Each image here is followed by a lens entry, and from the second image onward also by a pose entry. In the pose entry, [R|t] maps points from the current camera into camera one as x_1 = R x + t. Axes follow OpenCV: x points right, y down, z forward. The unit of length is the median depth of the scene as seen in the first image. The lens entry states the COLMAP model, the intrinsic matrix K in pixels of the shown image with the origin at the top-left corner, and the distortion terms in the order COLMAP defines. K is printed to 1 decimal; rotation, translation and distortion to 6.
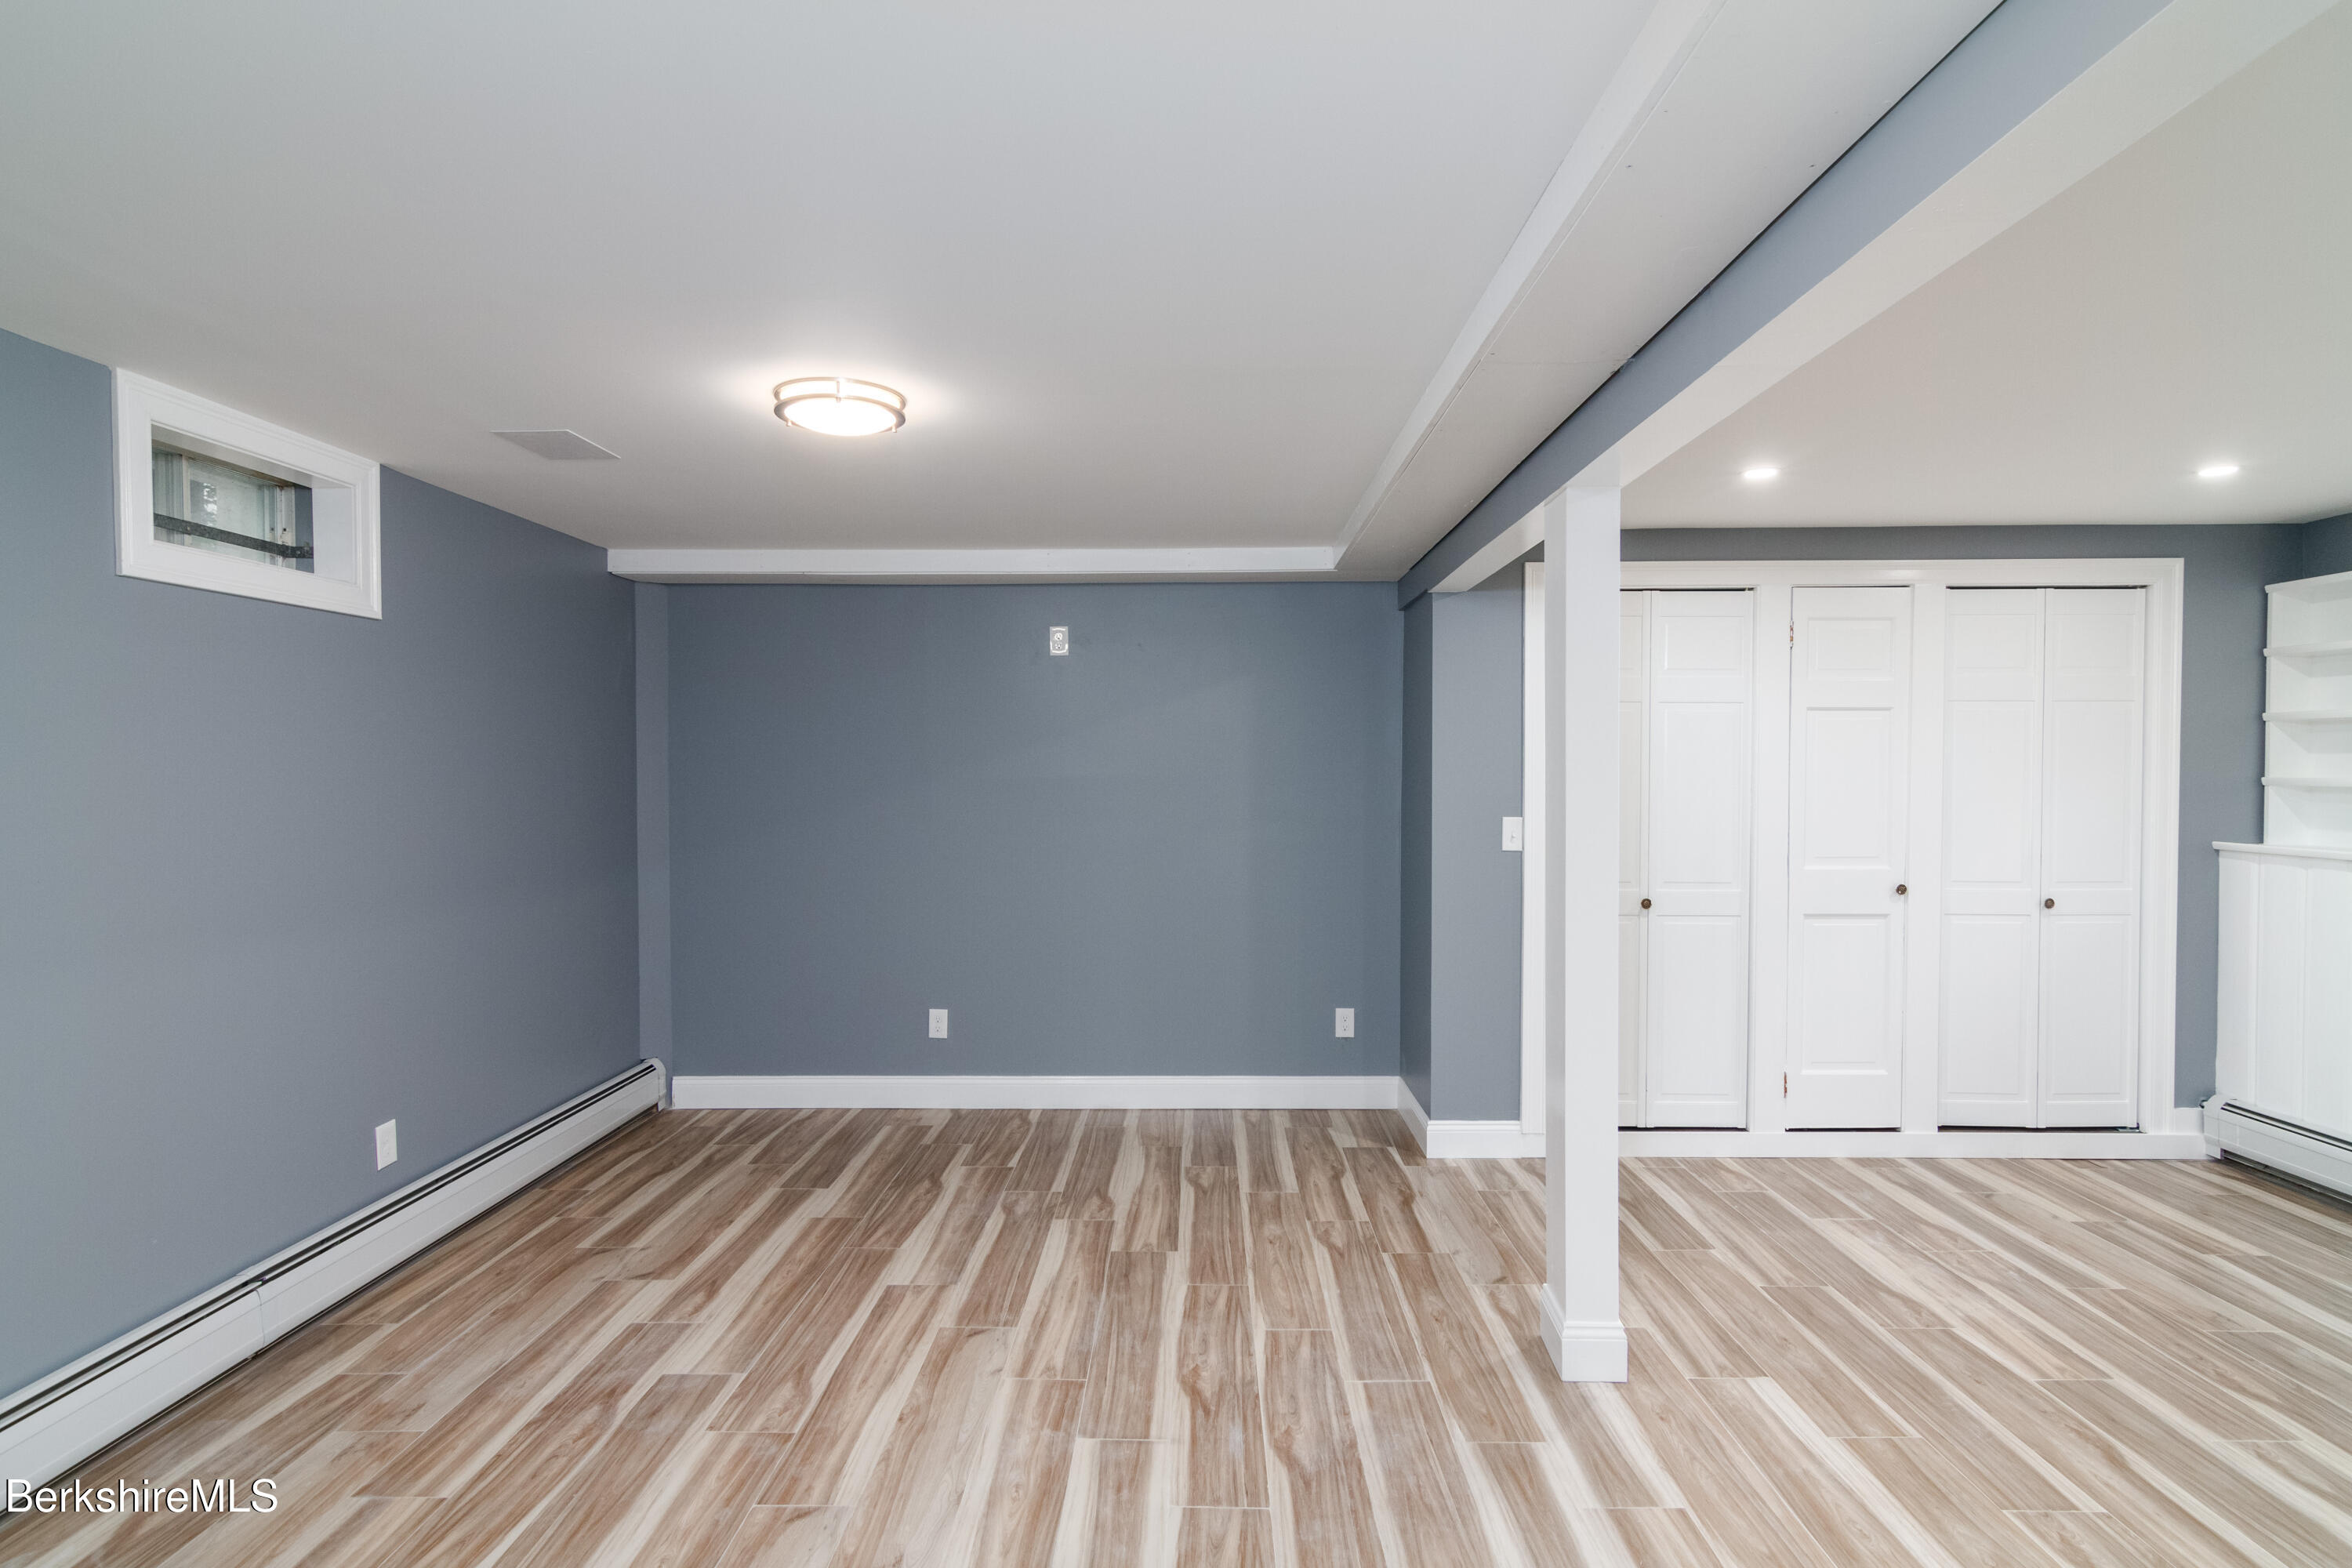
lens RADIAL K [[1207.7, 0, 1175.4], [0, 1207.7, 783.8], [0, 0, 1]] dist [-0.007459, 0.005649]
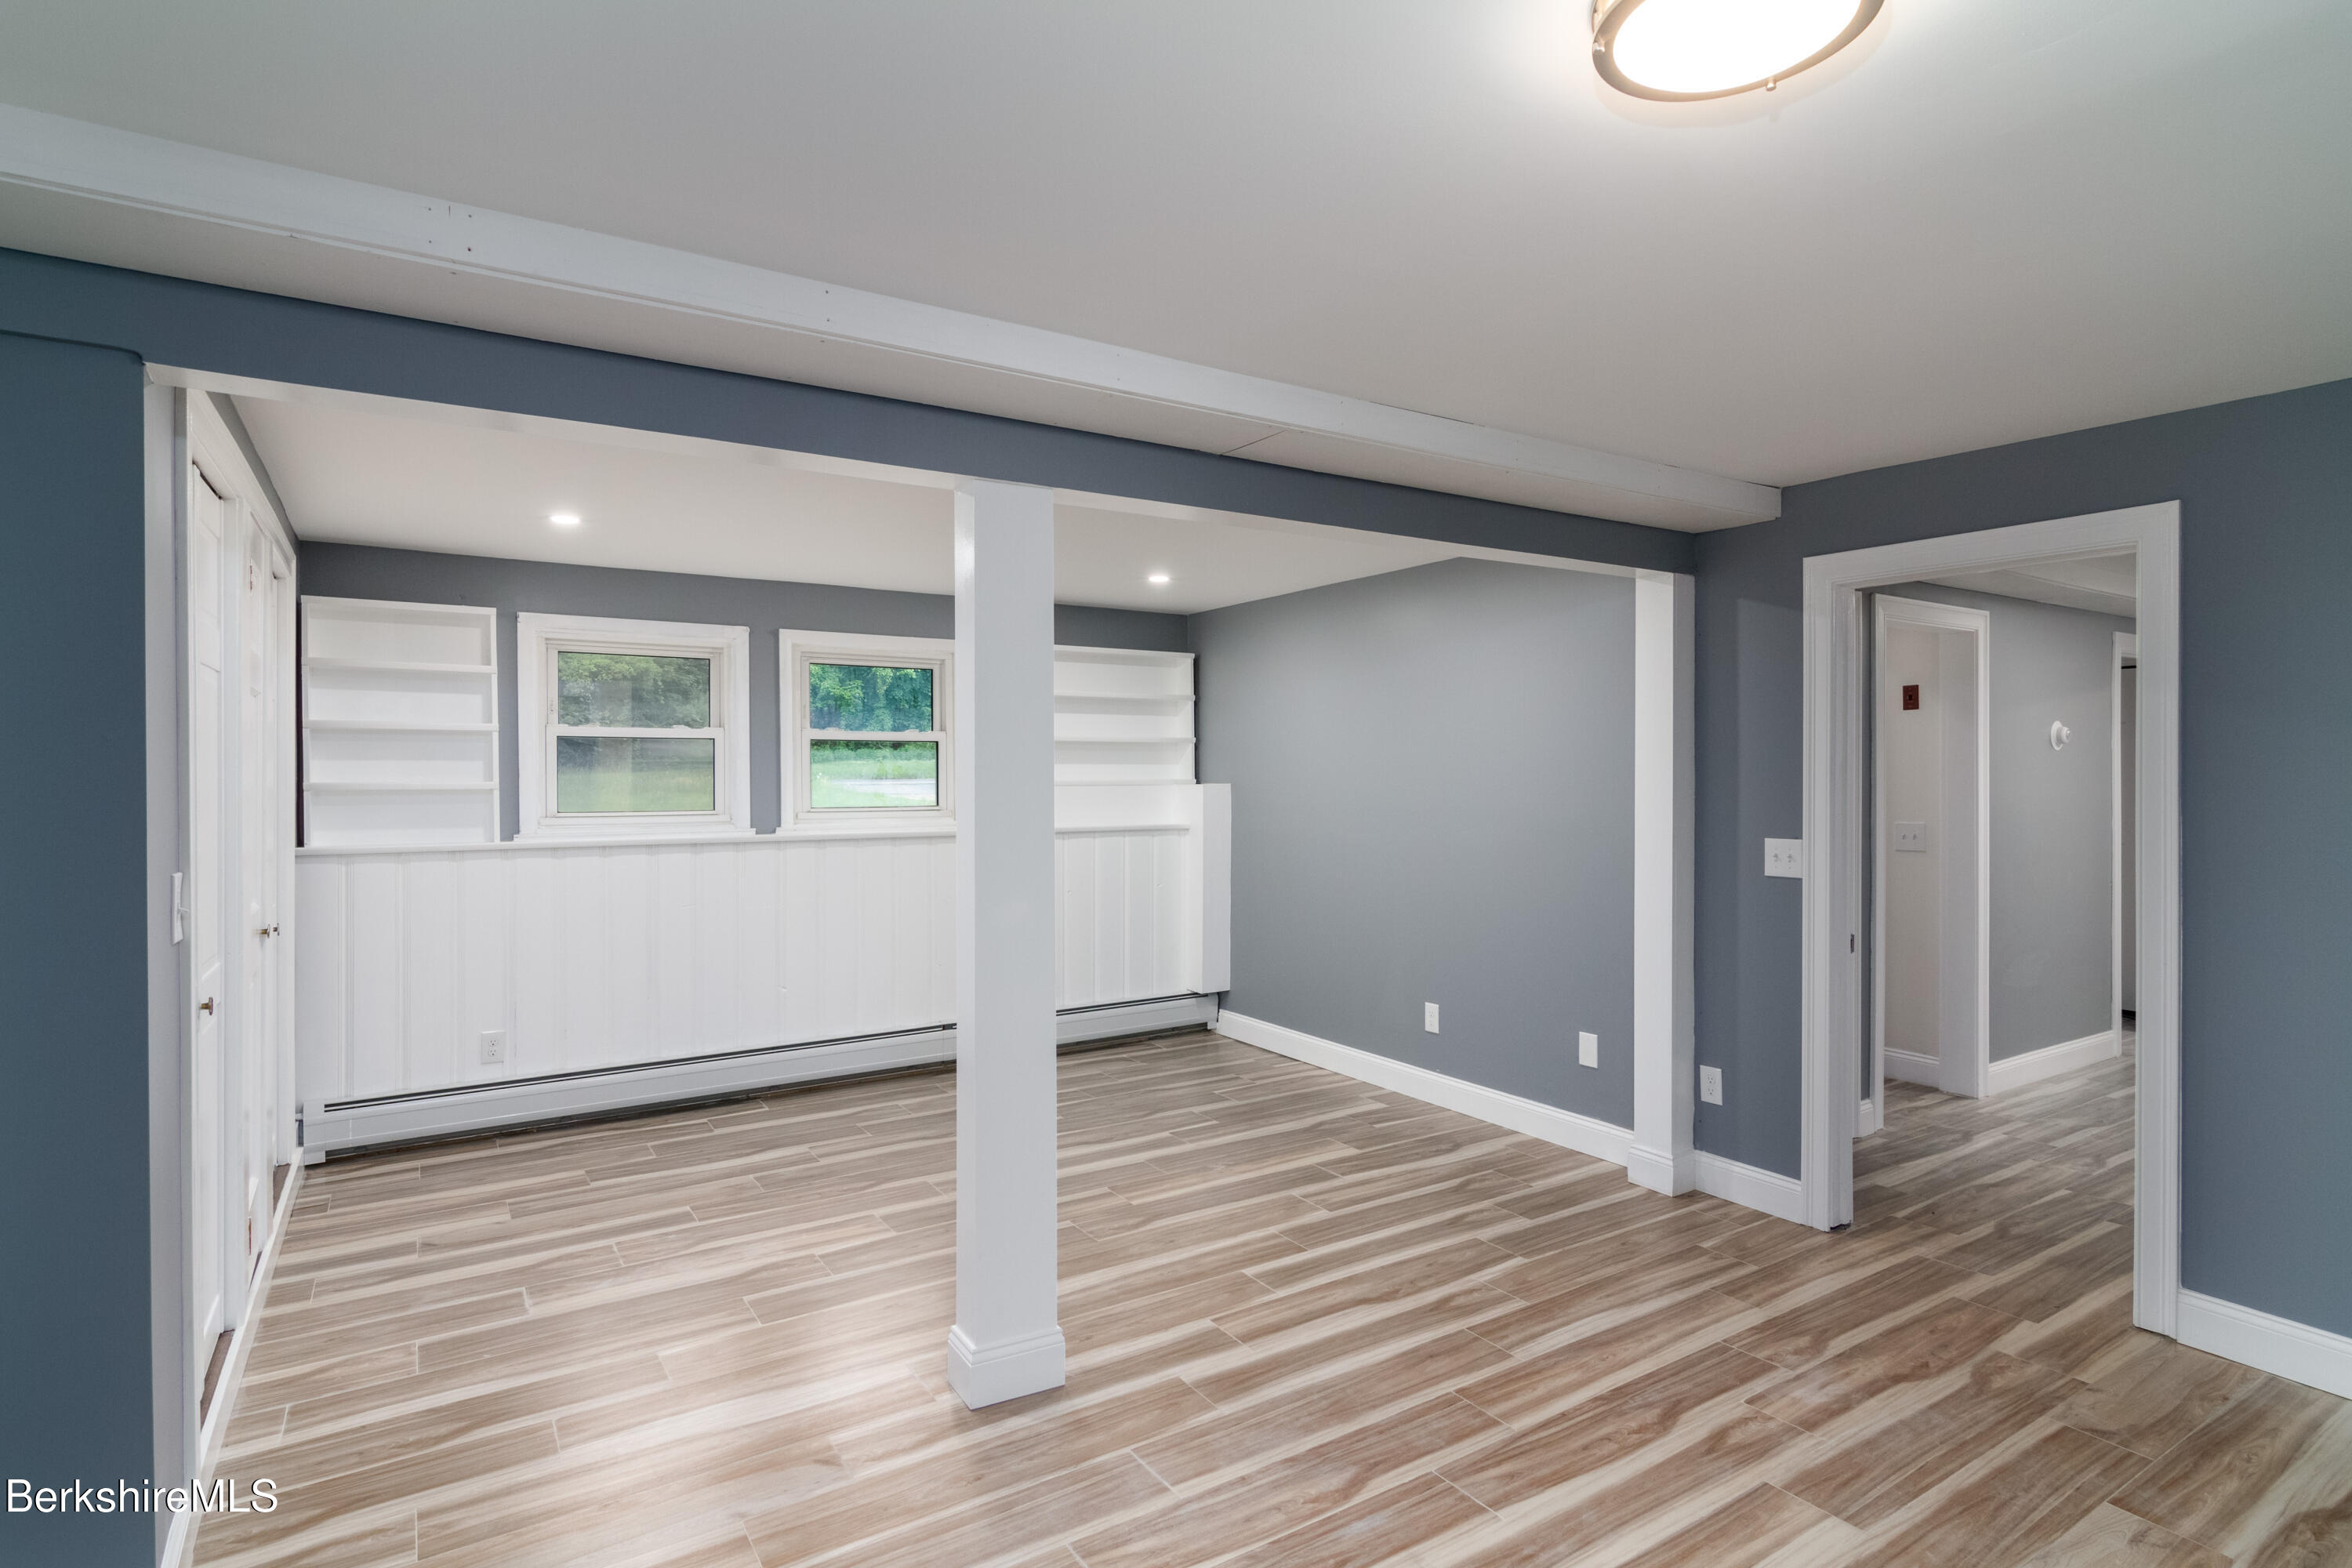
lens RADIAL K [[1207.7, 0, 1175.9], [0, 1207.7, 783.5], [0, 0, 1]] dist [-0.007459, 0.005649]
pose [[-0.572396, -0.003682, 0.819969, -0.469494], [0.011407, 0.999857, 0.012453, -0.012291], [-0.819898, 0.016481, -0.572272, 1.269800]]
